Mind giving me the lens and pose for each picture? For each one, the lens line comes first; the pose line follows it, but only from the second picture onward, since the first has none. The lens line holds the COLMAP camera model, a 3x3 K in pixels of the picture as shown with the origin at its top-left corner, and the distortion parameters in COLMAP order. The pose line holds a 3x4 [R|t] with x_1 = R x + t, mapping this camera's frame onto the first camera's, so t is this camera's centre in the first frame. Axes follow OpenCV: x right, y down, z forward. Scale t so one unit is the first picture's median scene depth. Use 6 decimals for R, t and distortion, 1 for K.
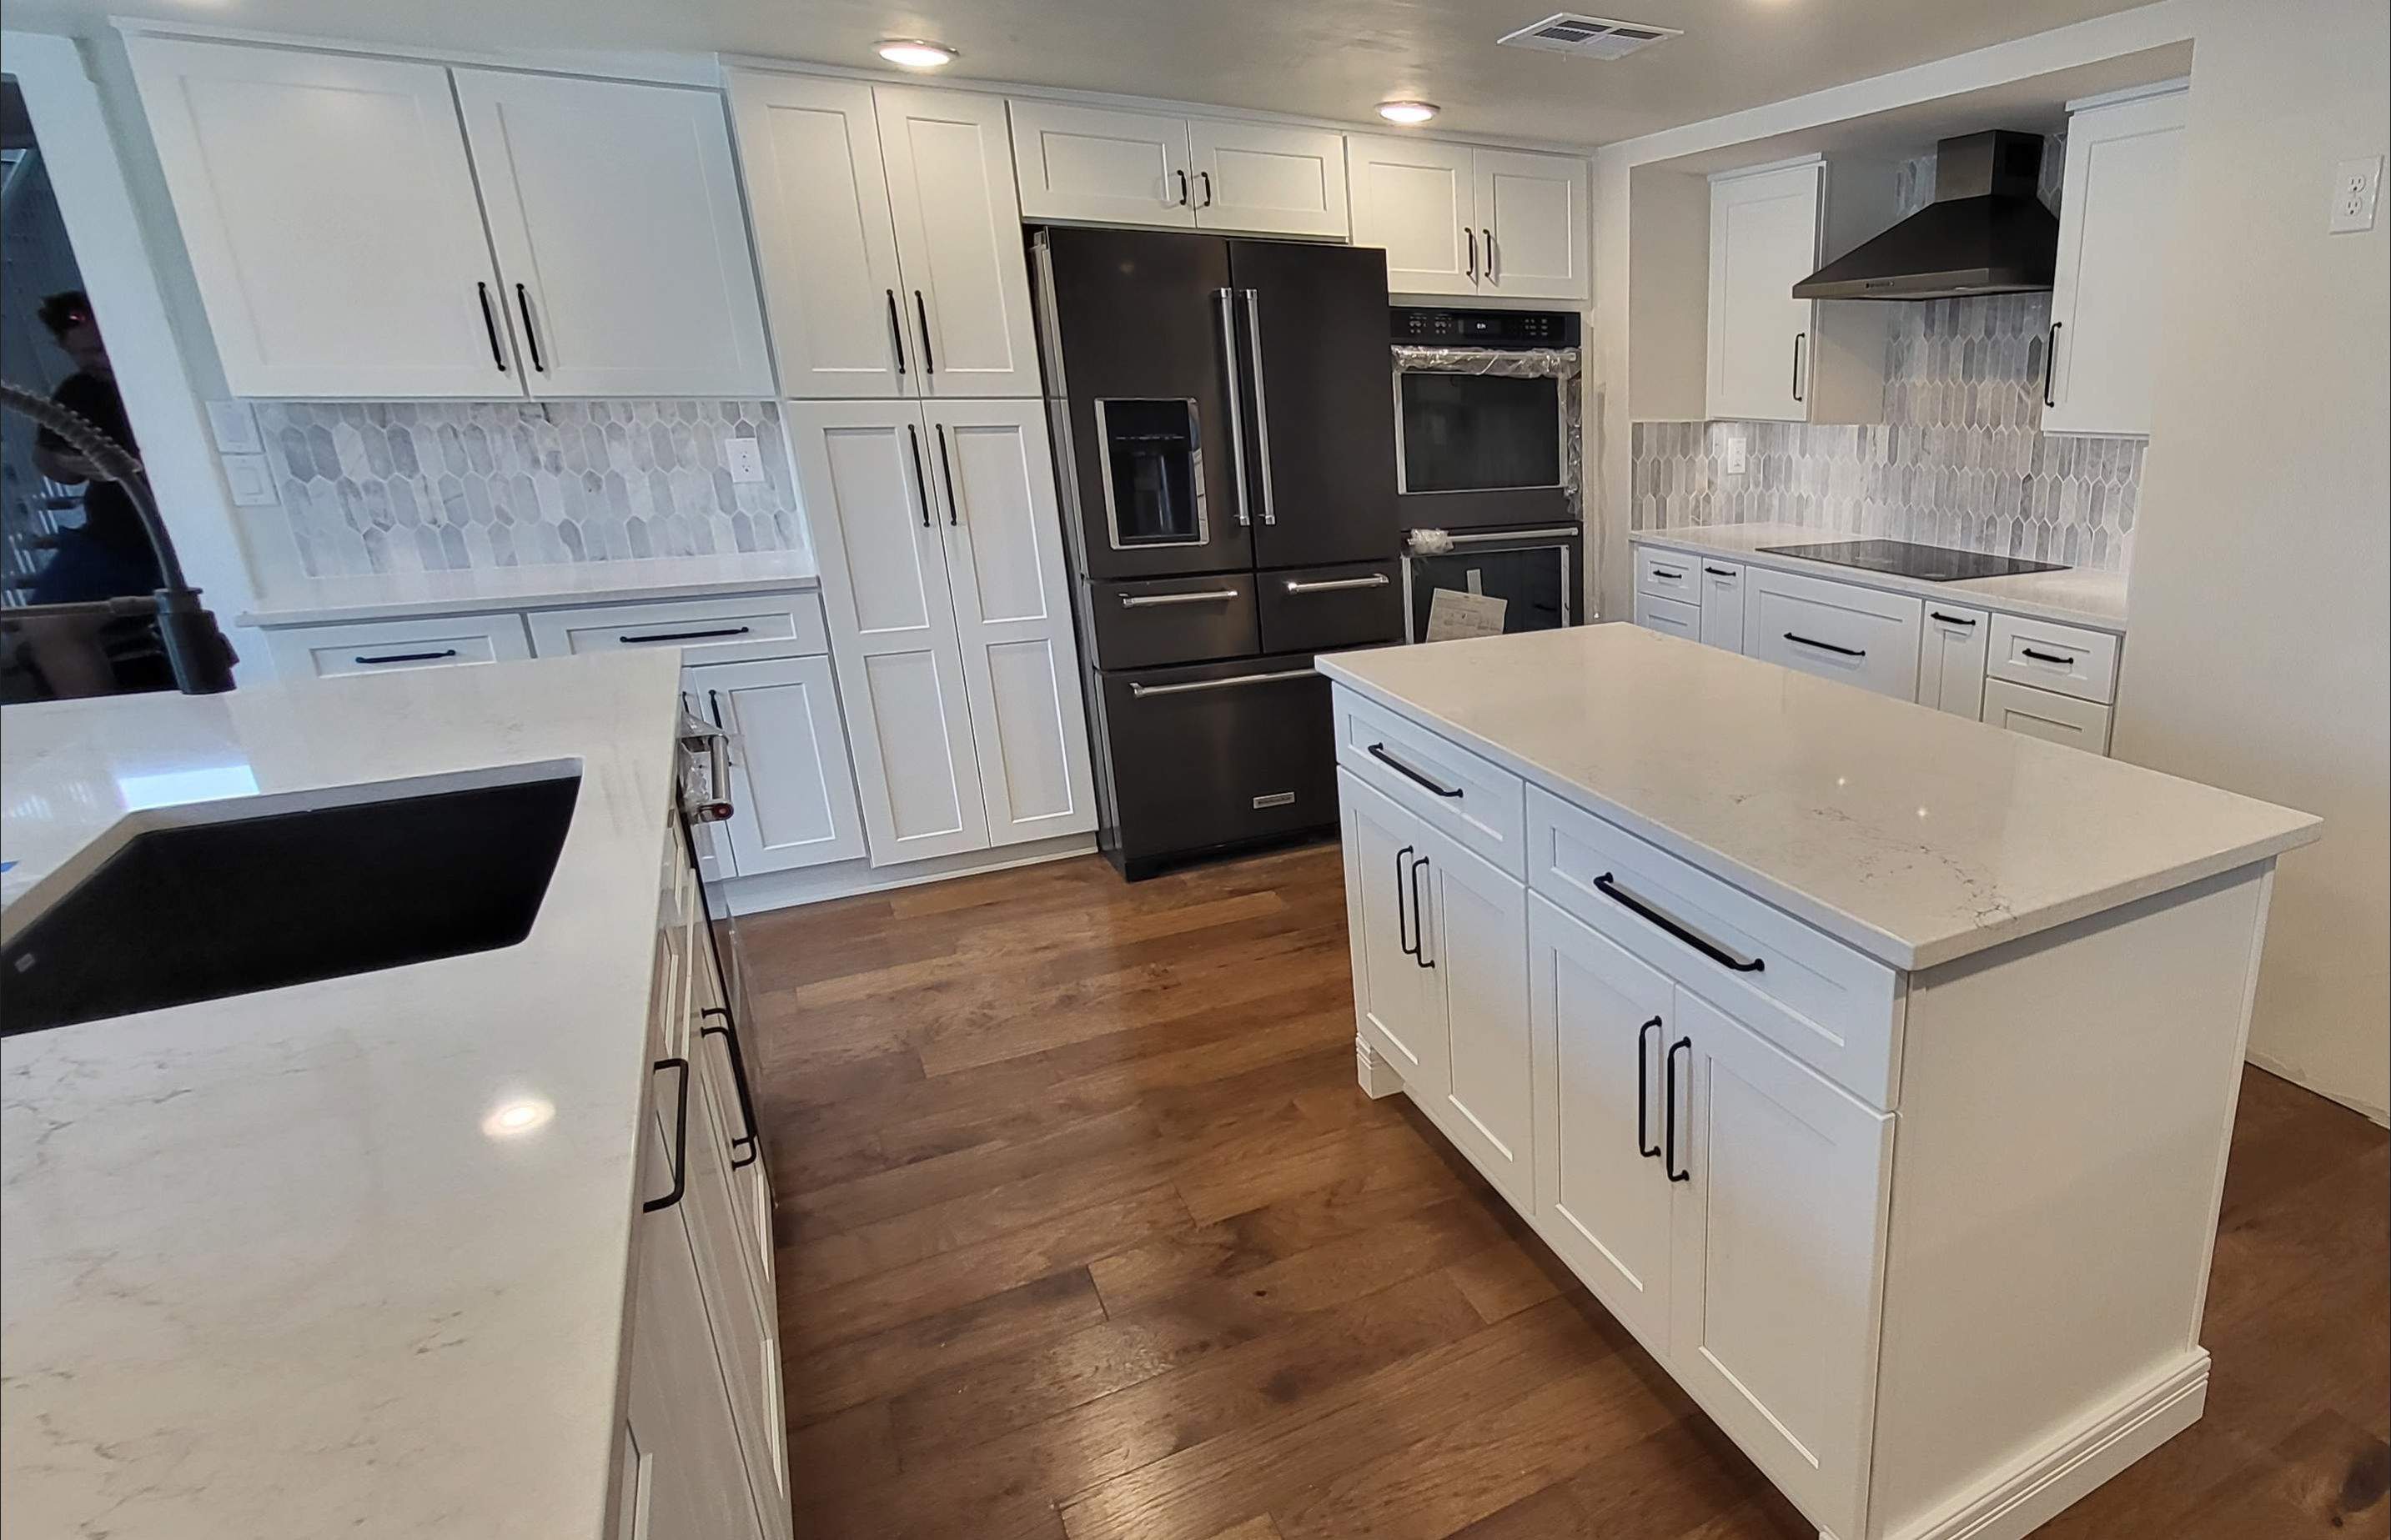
lens RADIAL K [[1315.0, 0, 1645.5], [0, 1315.0, 796.6], [0, 0, 1]] dist [-0.001134, -0.000468]
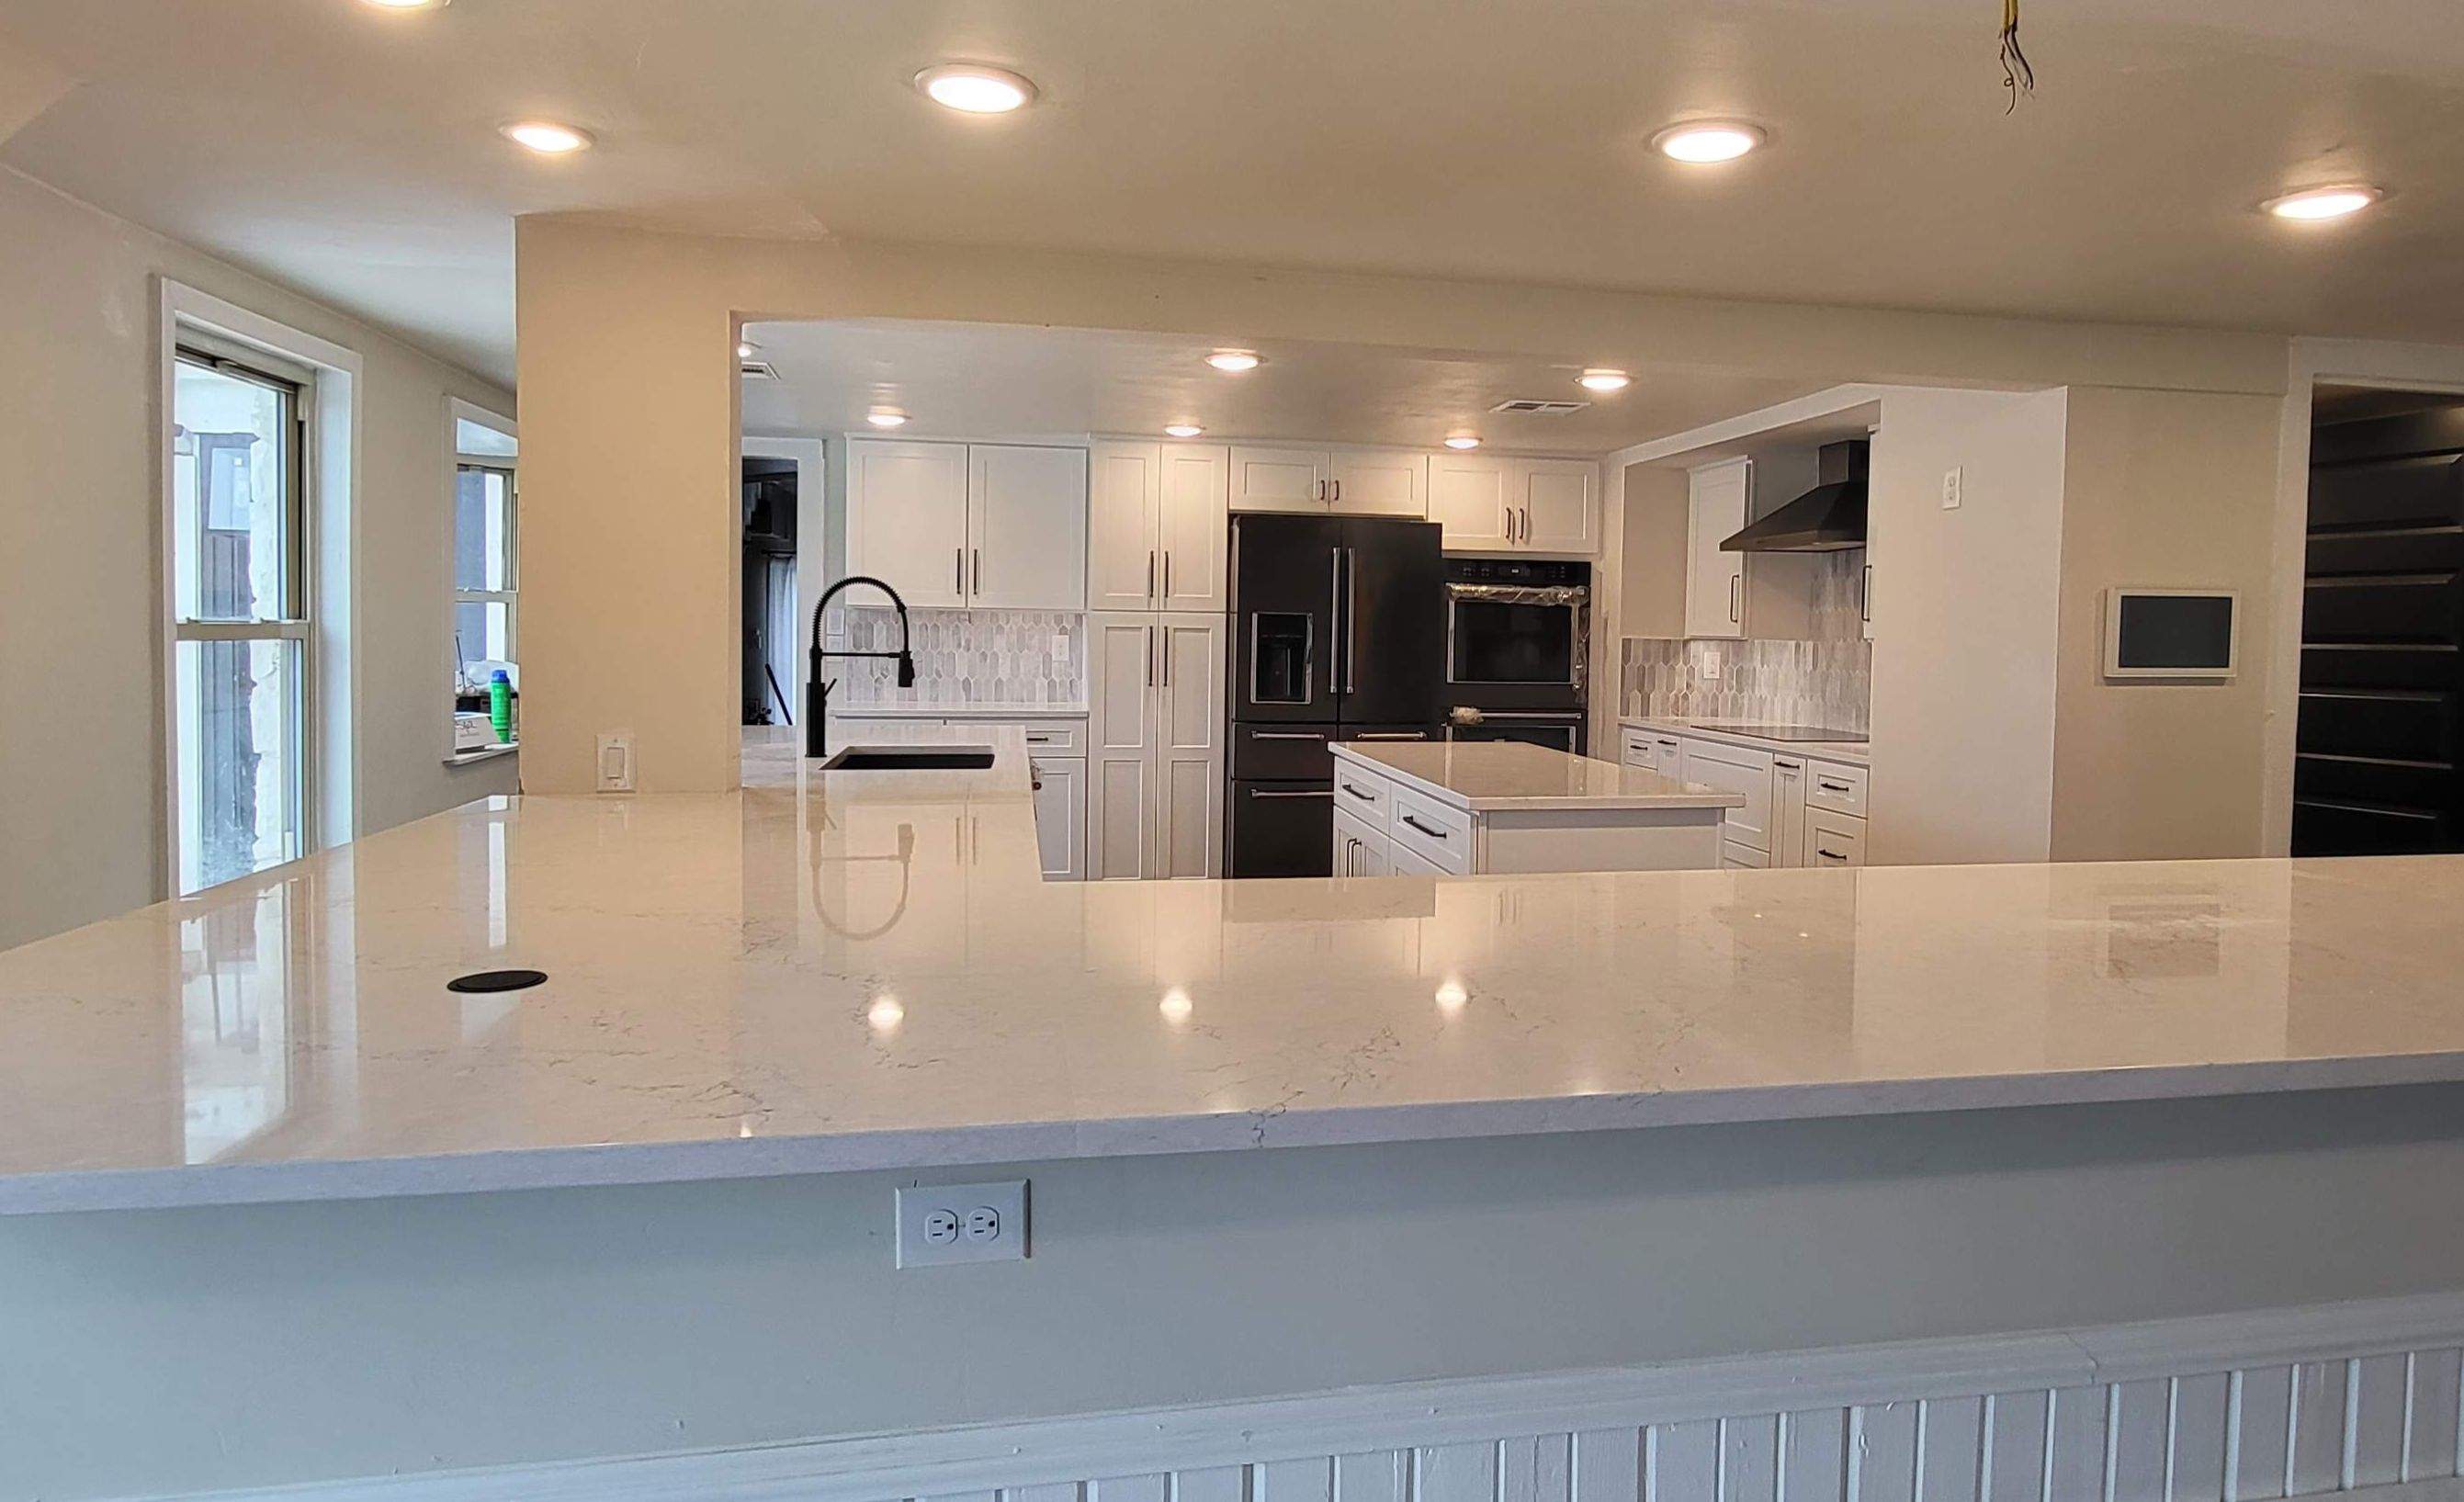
lens RADIAL K [[1455.1, 0, 1323.7], [0, 1455.1, 688.5], [0, 0, 1]] dist [-0.007601, -0.000368]
pose [[0.926801, 0.026594, -0.374609, 0.312654], [-0.126058, 0.961647, -0.243606, 0.198768], [0.353763, 0.272997, 0.894609, -0.512156]]
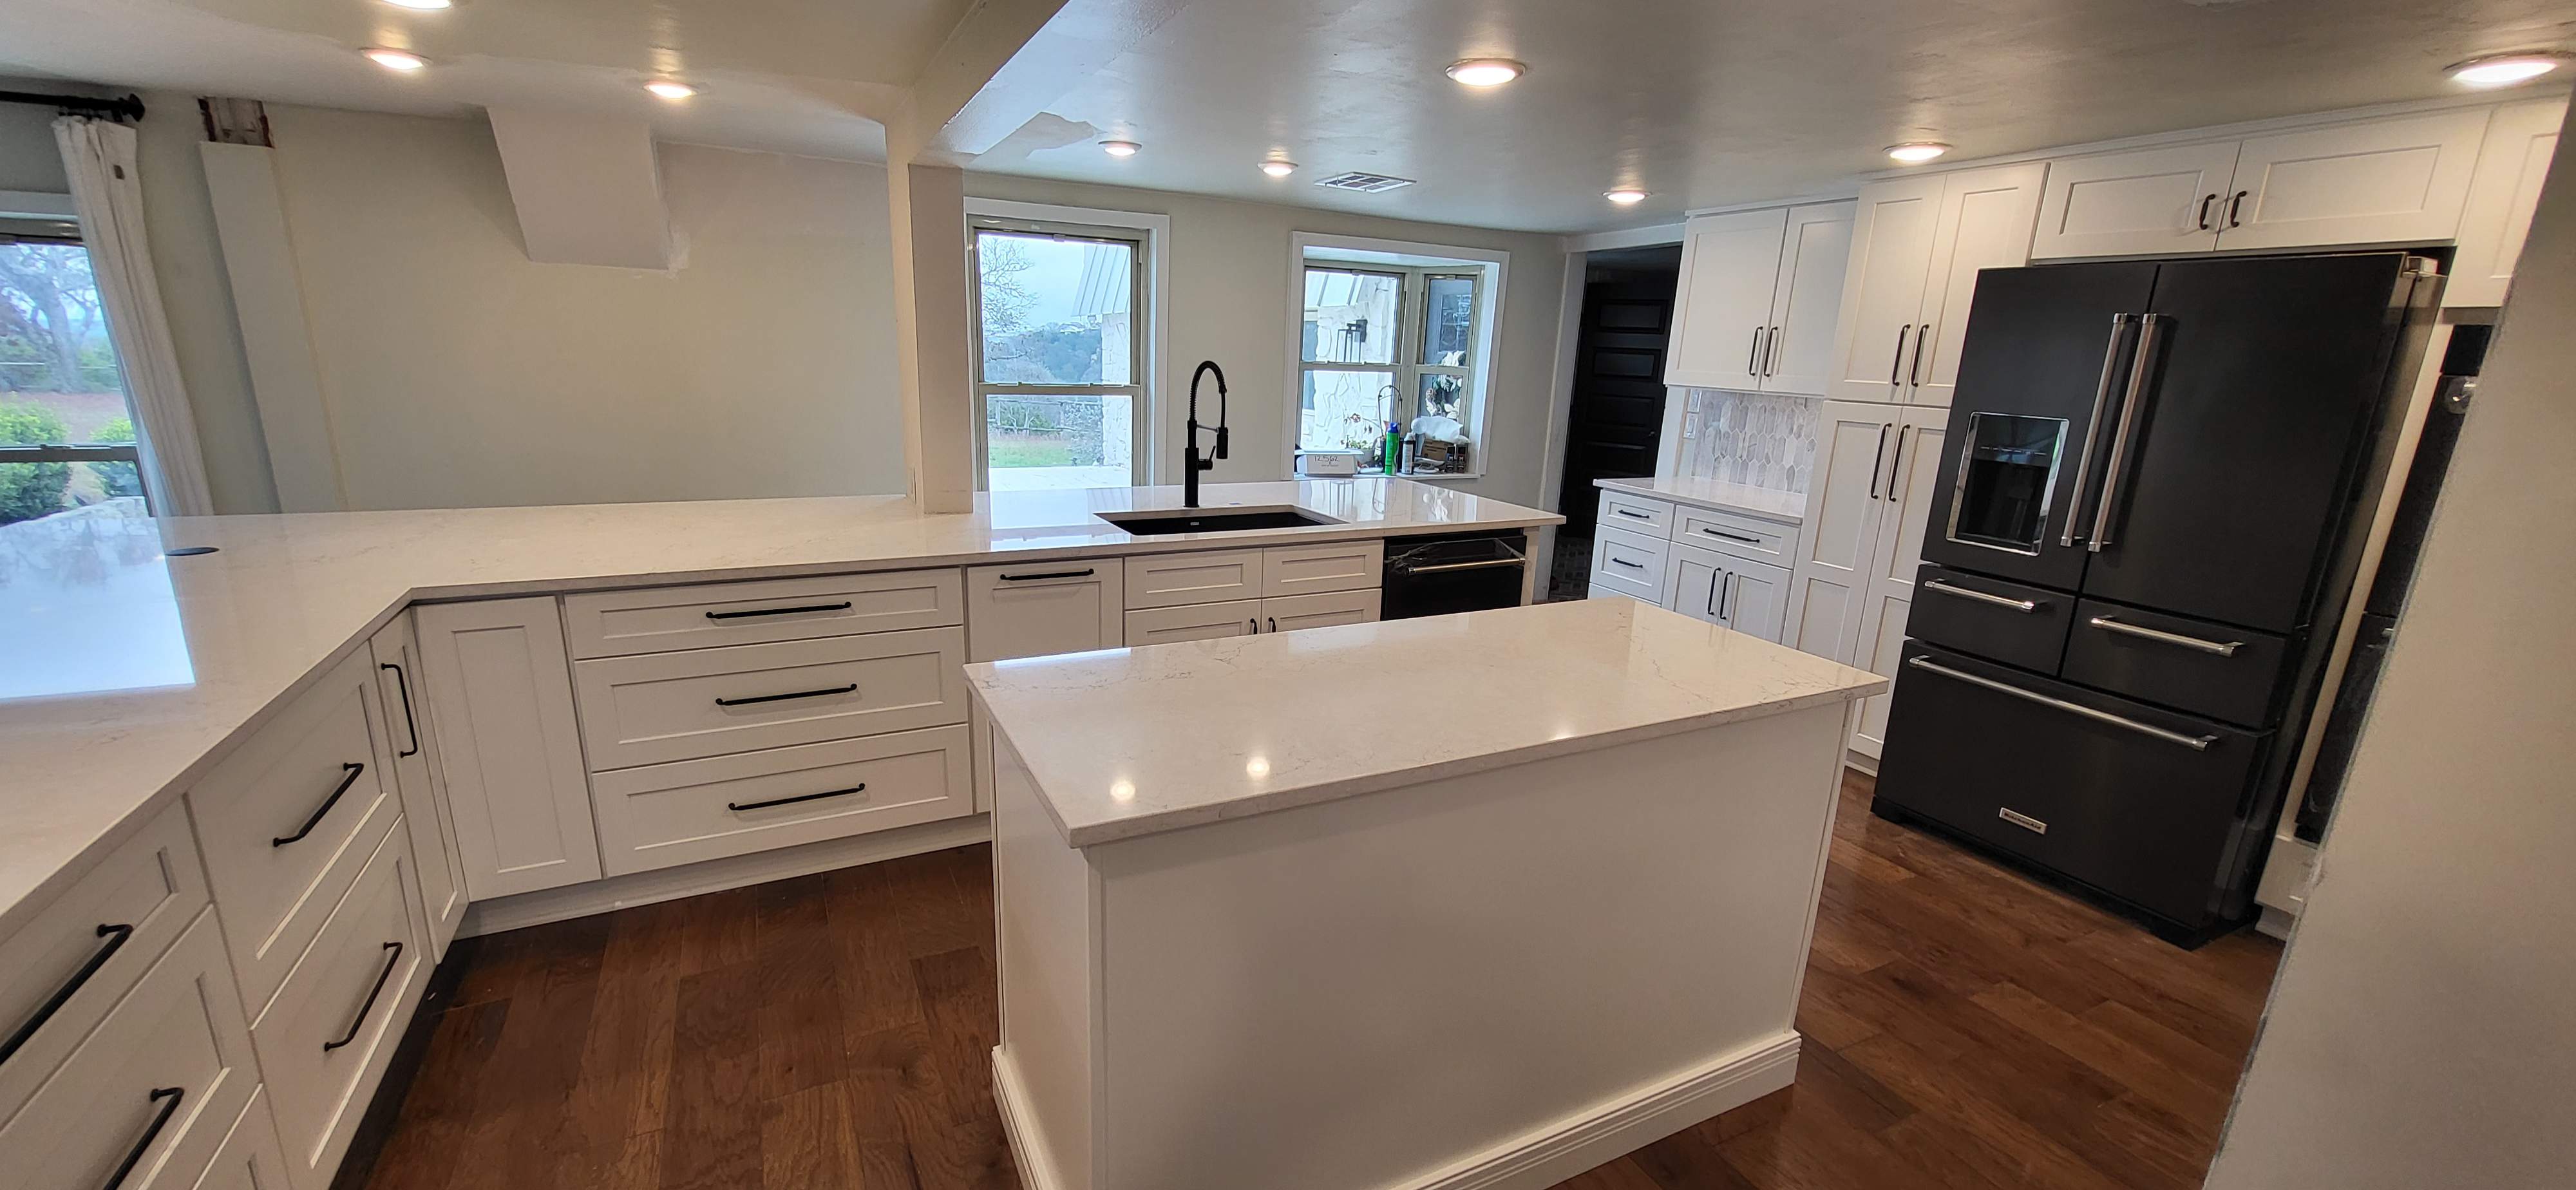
lens RADIAL K [[1019.5, 0, 1270.5], [0, 1019.5, 615.3], [0, 0, 1]] dist [-0.004799, 0.000369]
pose [[-0.120555, 0.247249, -0.961423, 0.503717], [-0.334617, 0.901688, 0.273845, -0.163968], [0.934611, 0.354722, -0.025969, 0.464197]]
